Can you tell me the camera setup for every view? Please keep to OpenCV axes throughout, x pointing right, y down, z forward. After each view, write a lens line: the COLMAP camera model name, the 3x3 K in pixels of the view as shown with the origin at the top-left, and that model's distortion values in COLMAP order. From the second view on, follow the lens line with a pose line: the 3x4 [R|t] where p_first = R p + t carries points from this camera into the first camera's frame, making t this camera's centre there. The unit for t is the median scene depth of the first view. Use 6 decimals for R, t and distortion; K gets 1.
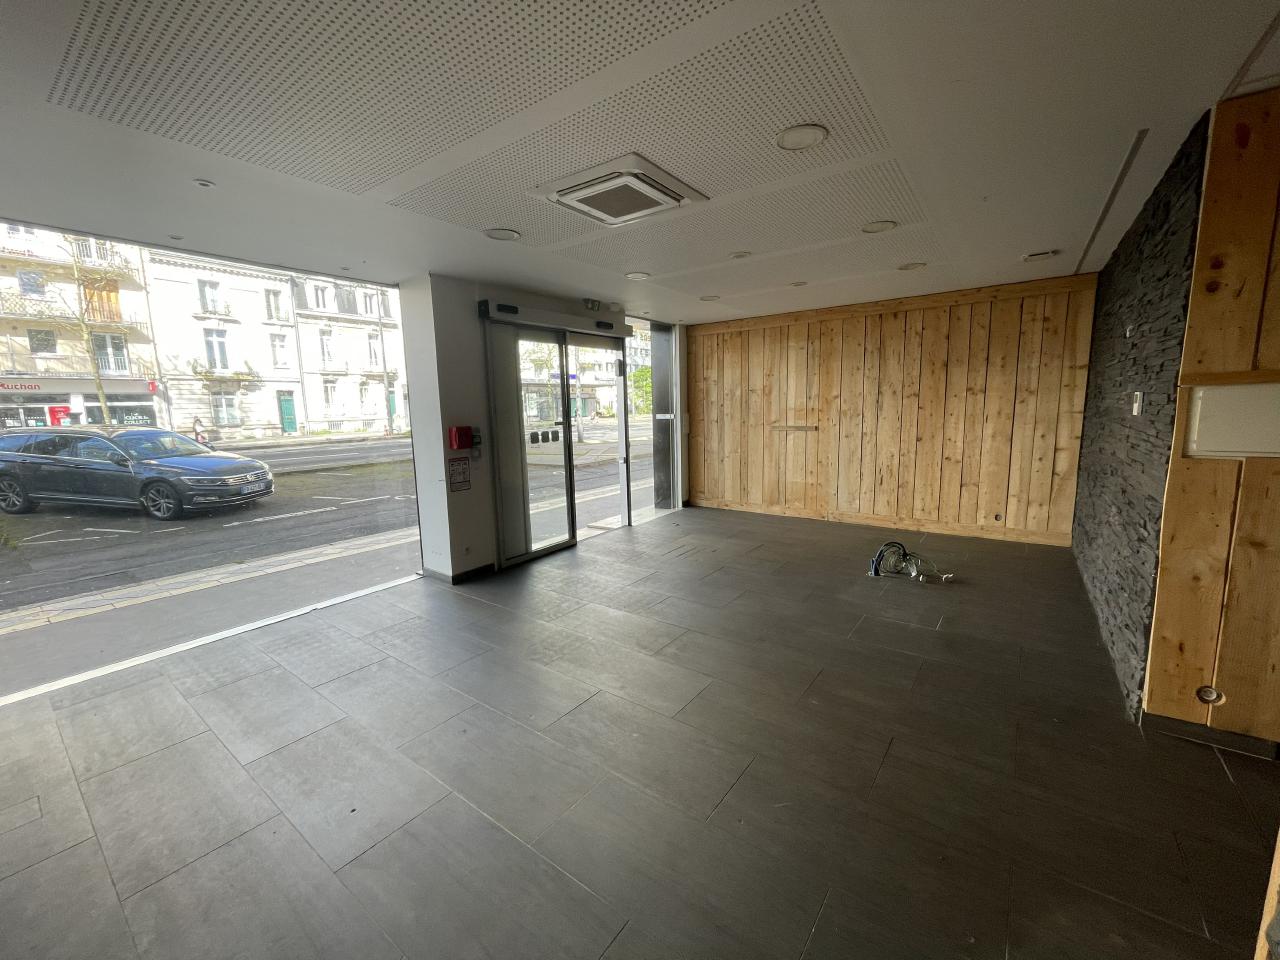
lens RADIAL K [[512.4, 0, 644.0], [0, 512.4, 476.7], [0, 0, 1]] dist [-0.007231, 0.000195]
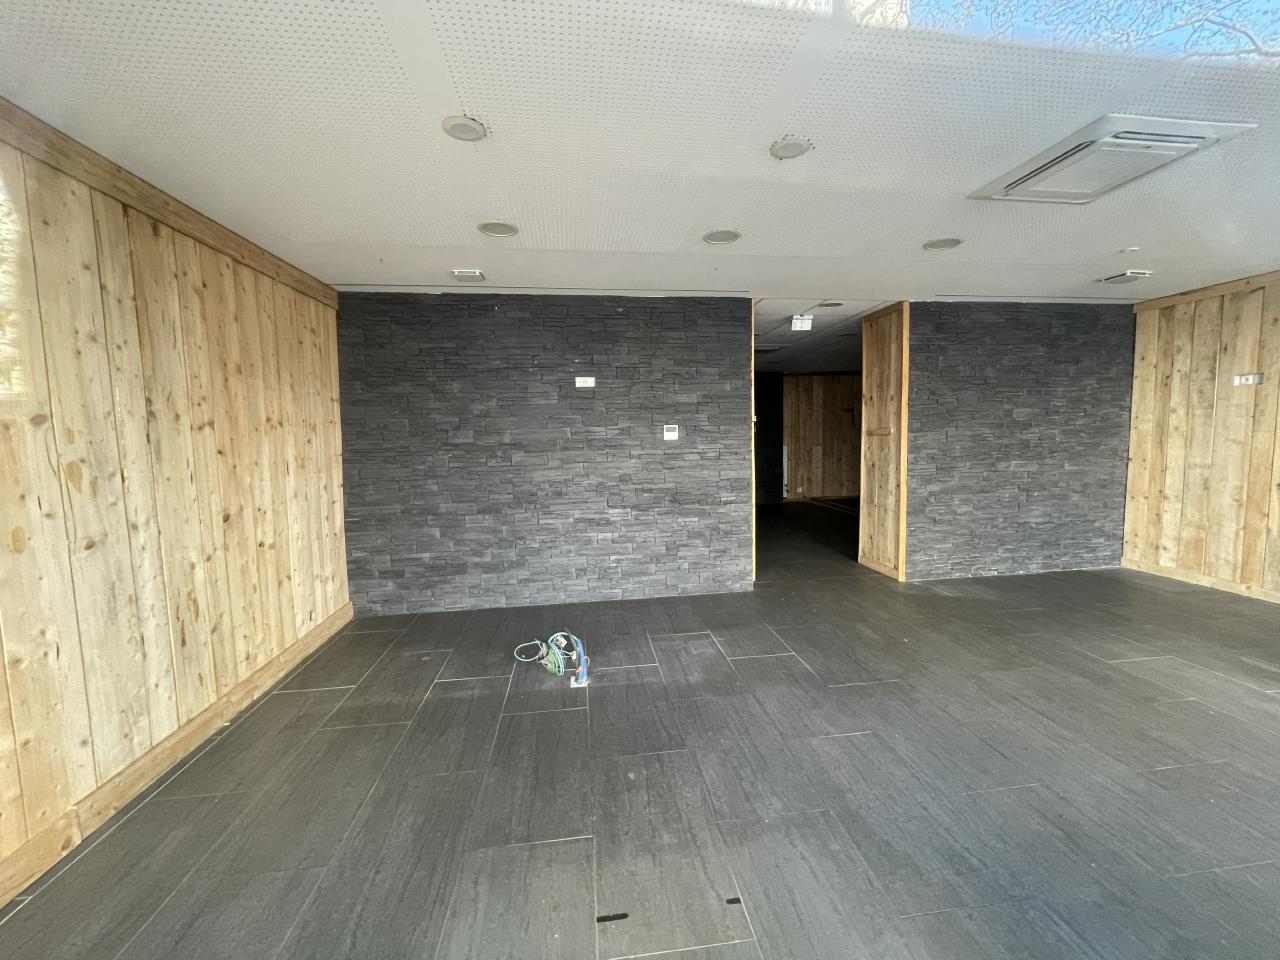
lens RADIAL K [[512.4, 0, 642.4], [0, 512.4, 479.9], [0, 0, 1]] dist [-0.007231, 0.000195]
pose [[-0.684785, -0.022424, 0.728400, -0.081087], [0.141699, 0.976352, 0.163271, -0.146500], [-0.714836, 0.215019, -0.665414, 1.159585]]
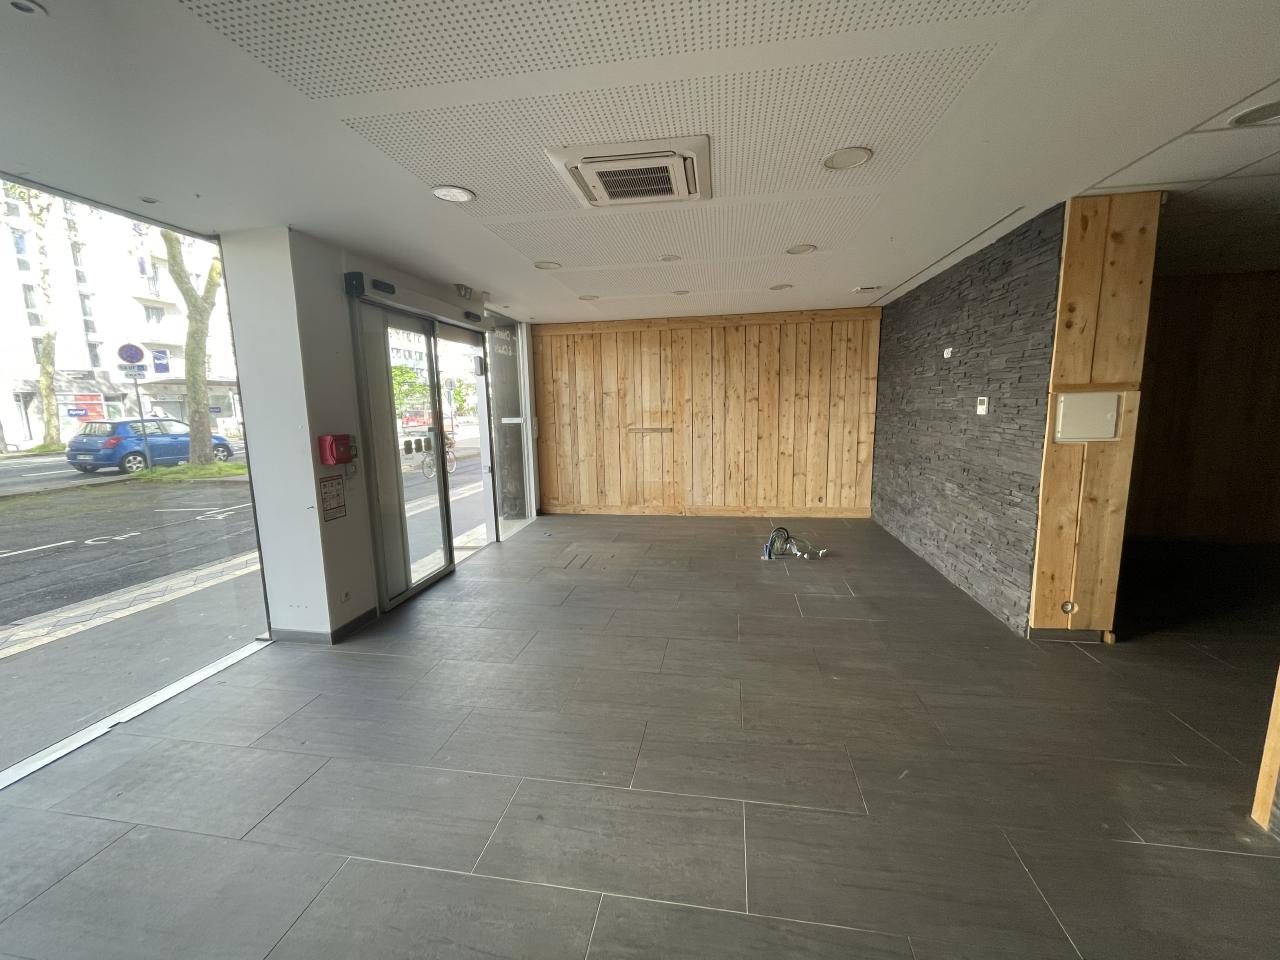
lens RADIAL K [[512.4, 0, 640.1], [0, 512.4, 476.3], [0, 0, 1]] dist [-0.007231, 0.000195]
pose [[0.892237, -0.058590, 0.447750, -0.252789], [0.062407, 0.998031, 0.006239, -0.011103], [-0.447234, 0.022376, 0.894137, 0.101037]]
